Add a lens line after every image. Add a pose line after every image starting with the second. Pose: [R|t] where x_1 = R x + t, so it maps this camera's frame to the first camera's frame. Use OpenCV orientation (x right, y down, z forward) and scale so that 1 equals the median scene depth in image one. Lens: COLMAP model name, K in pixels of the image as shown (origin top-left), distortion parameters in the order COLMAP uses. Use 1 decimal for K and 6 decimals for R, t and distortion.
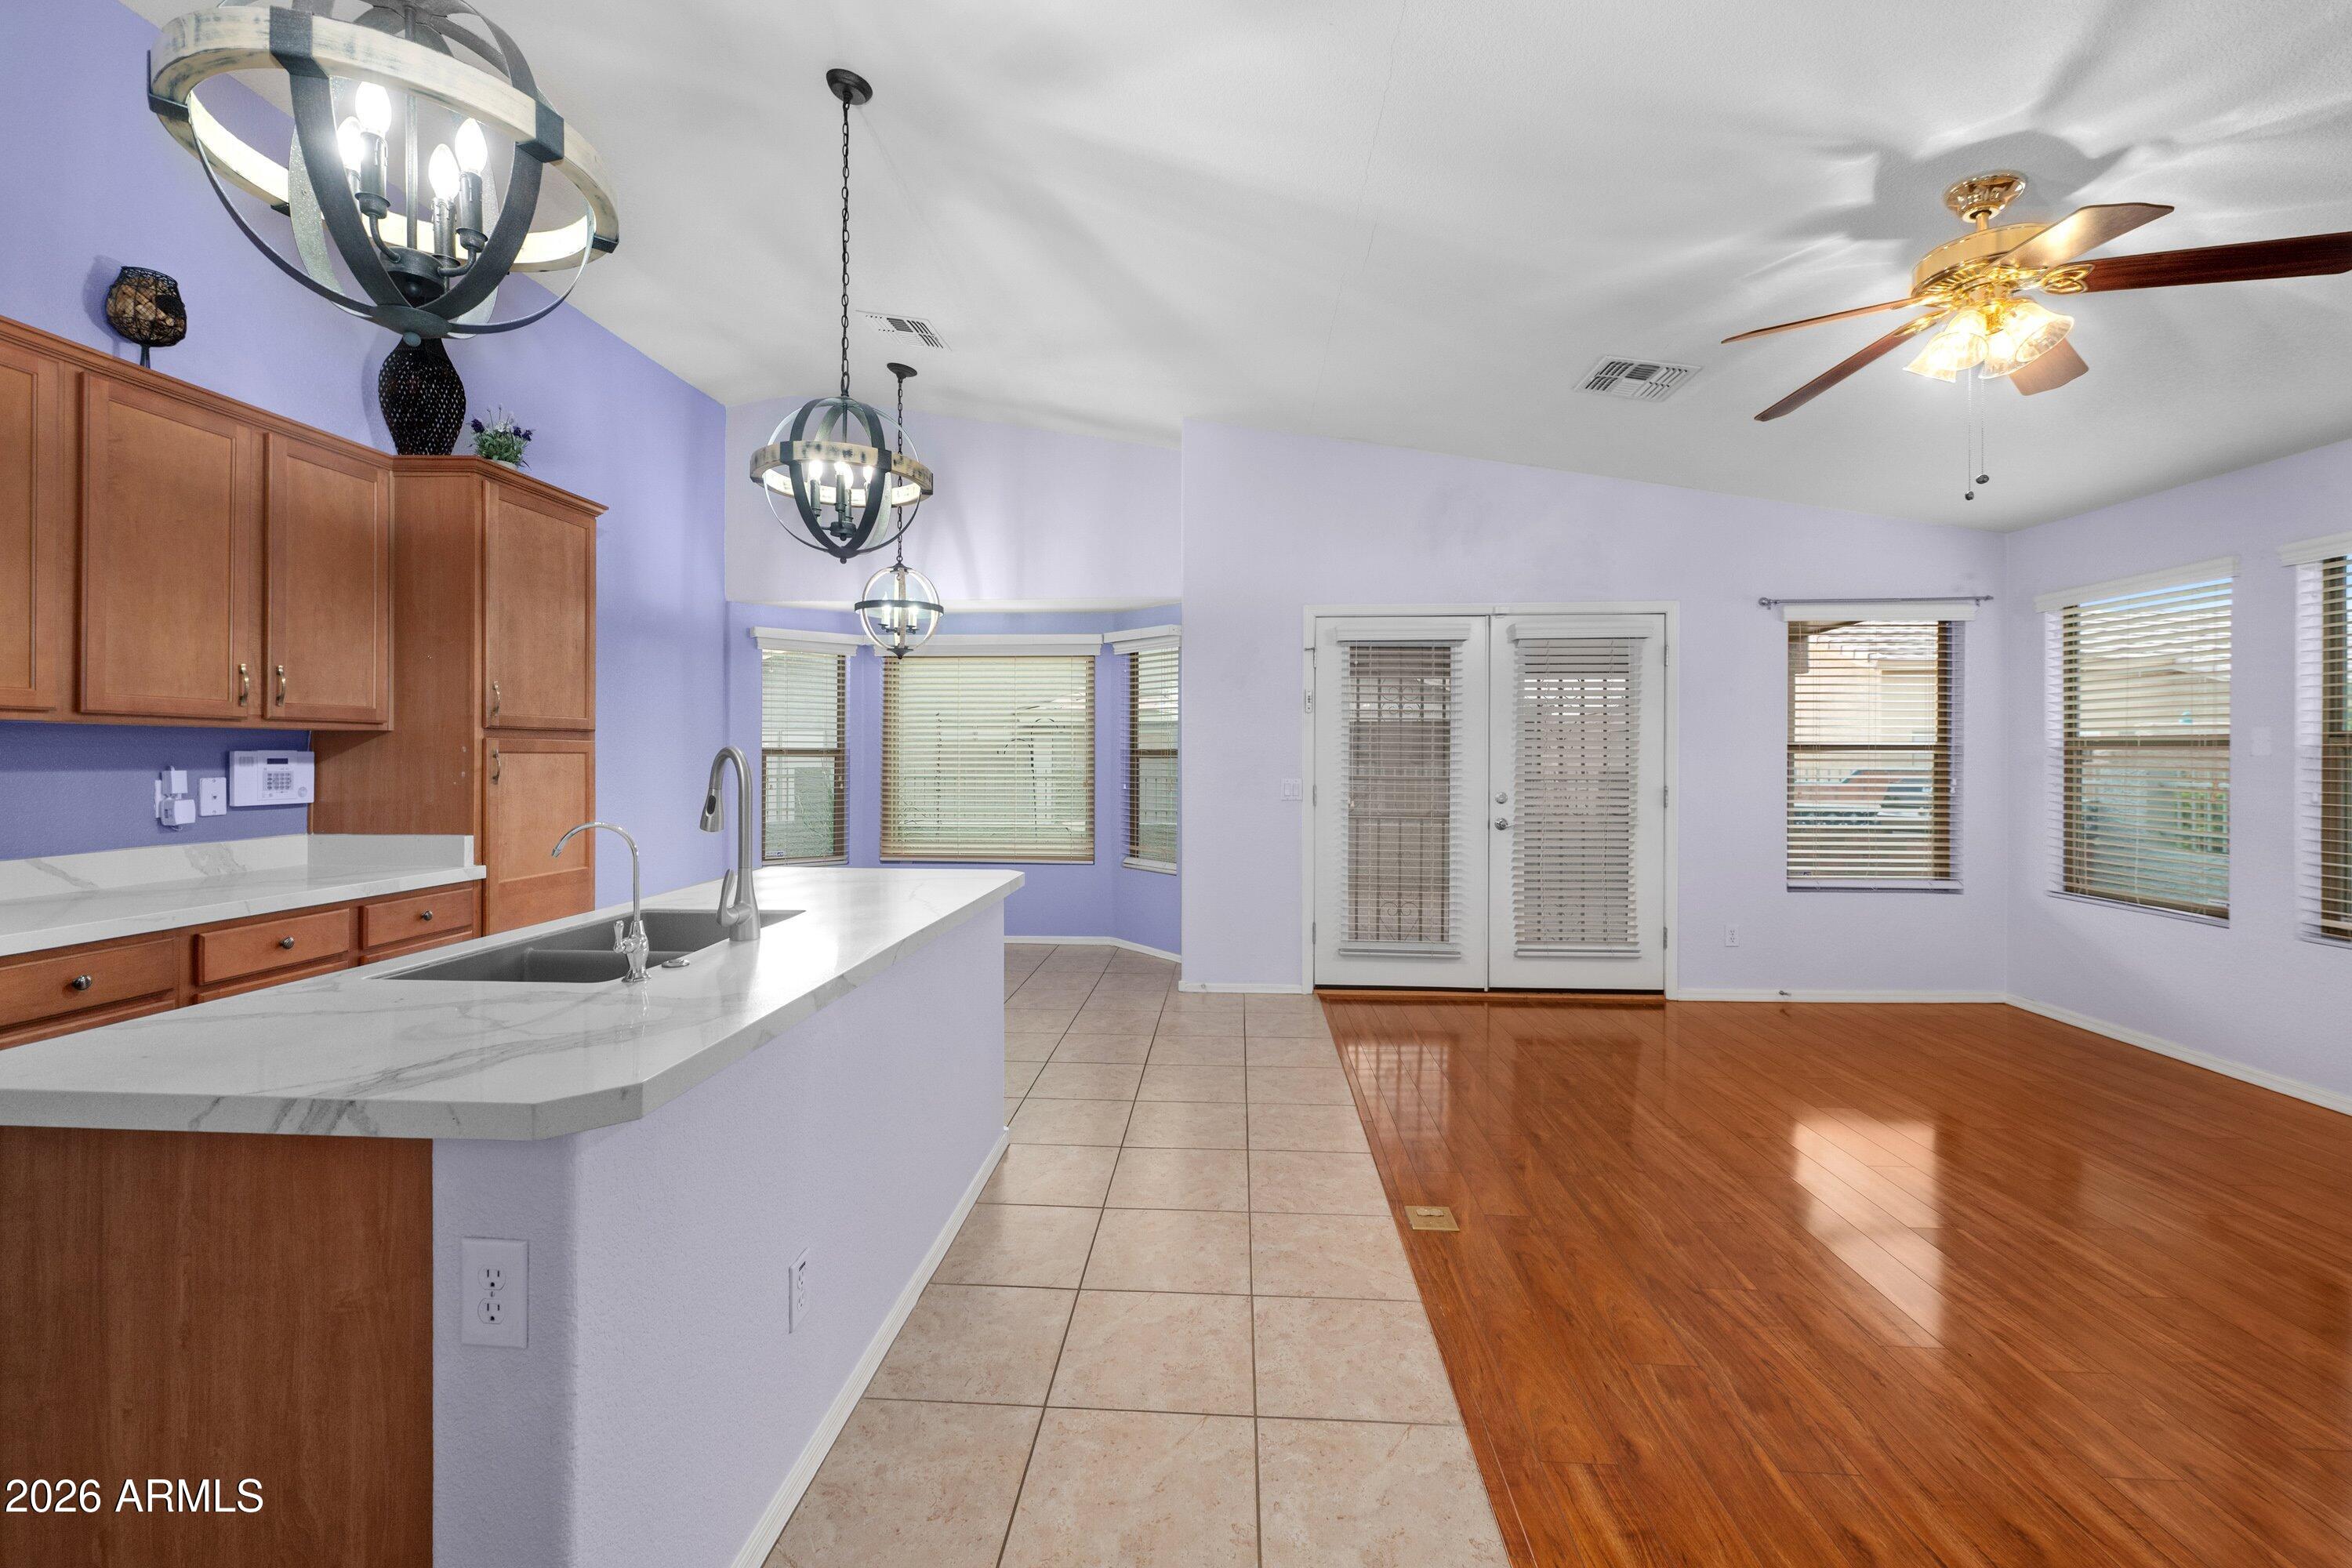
lens RADIAL K [[969.2, 0, 1174.7], [0, 969.2, 742.3], [0, 0, 1]] dist [0.000036, -0.000447]
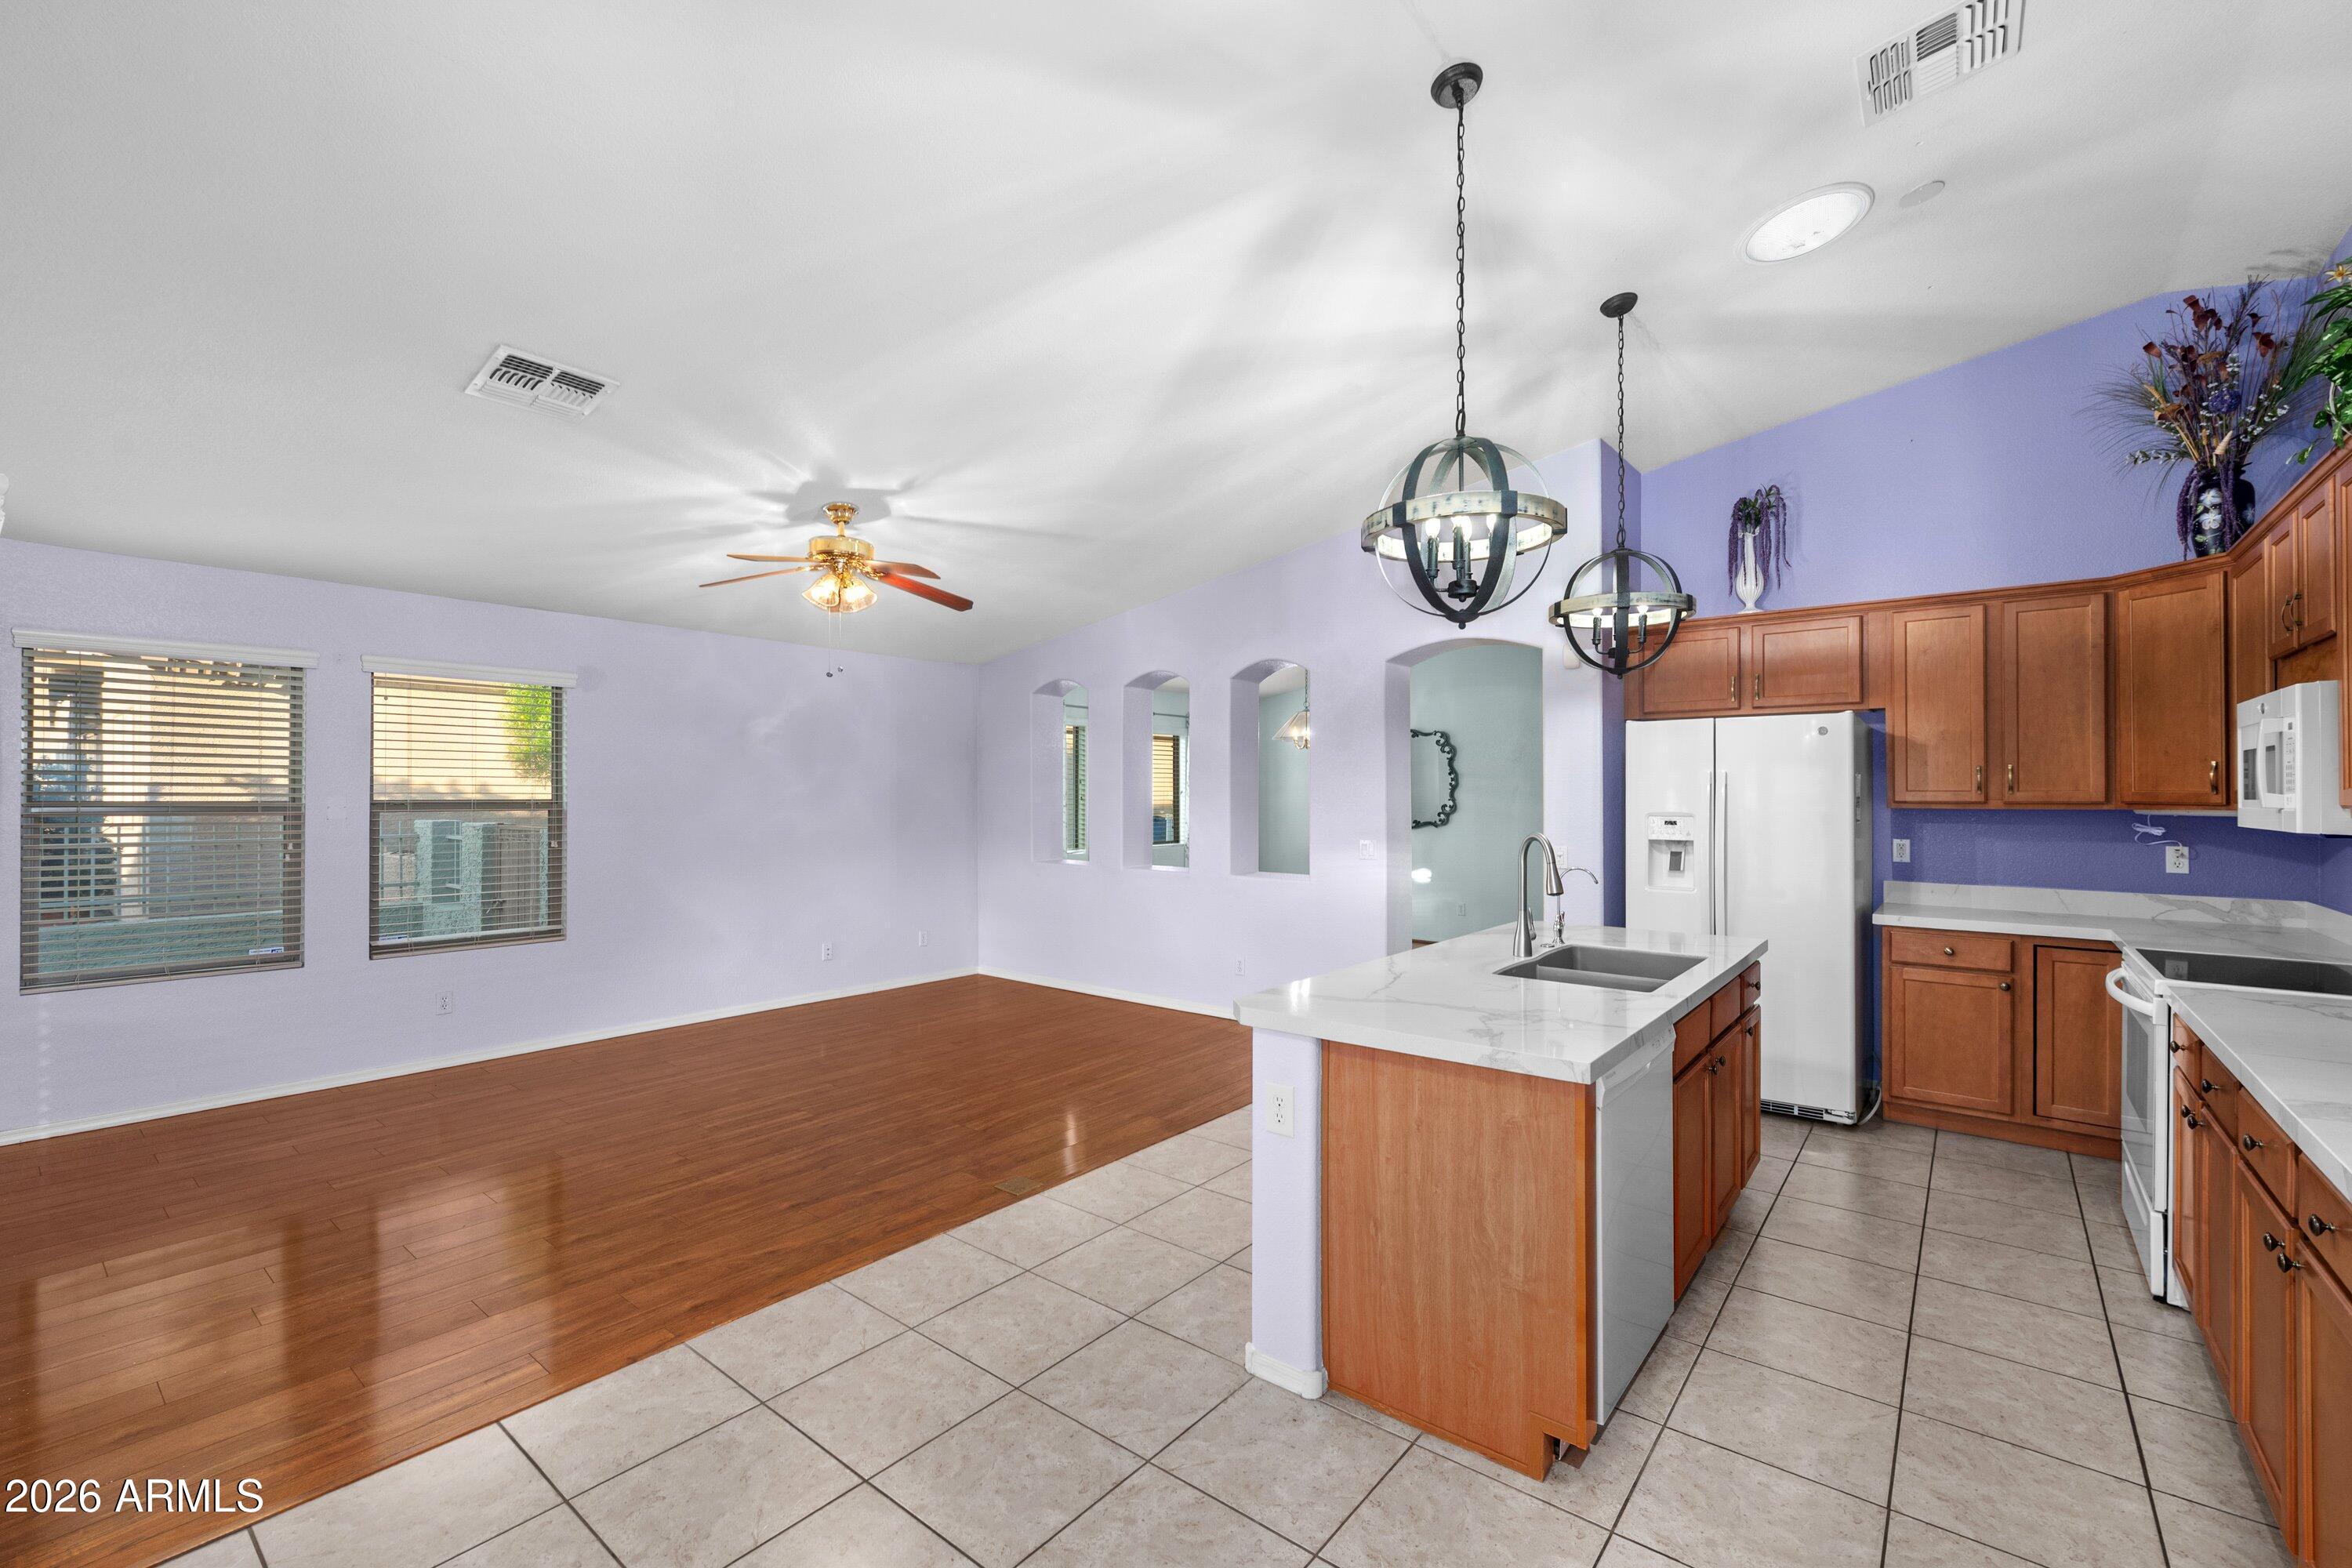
lens RADIAL K [[969.2, 0, 1174.7], [0, 969.2, 742.3], [0, 0, 1]] dist [0.000036, -0.000447]
pose [[-0.813670, 0.031299, 0.580484, -0.636804], [-0.007211, 0.997929, -0.063916, -0.018085], [-0.581282, -0.056193, -0.811759, 1.858357]]
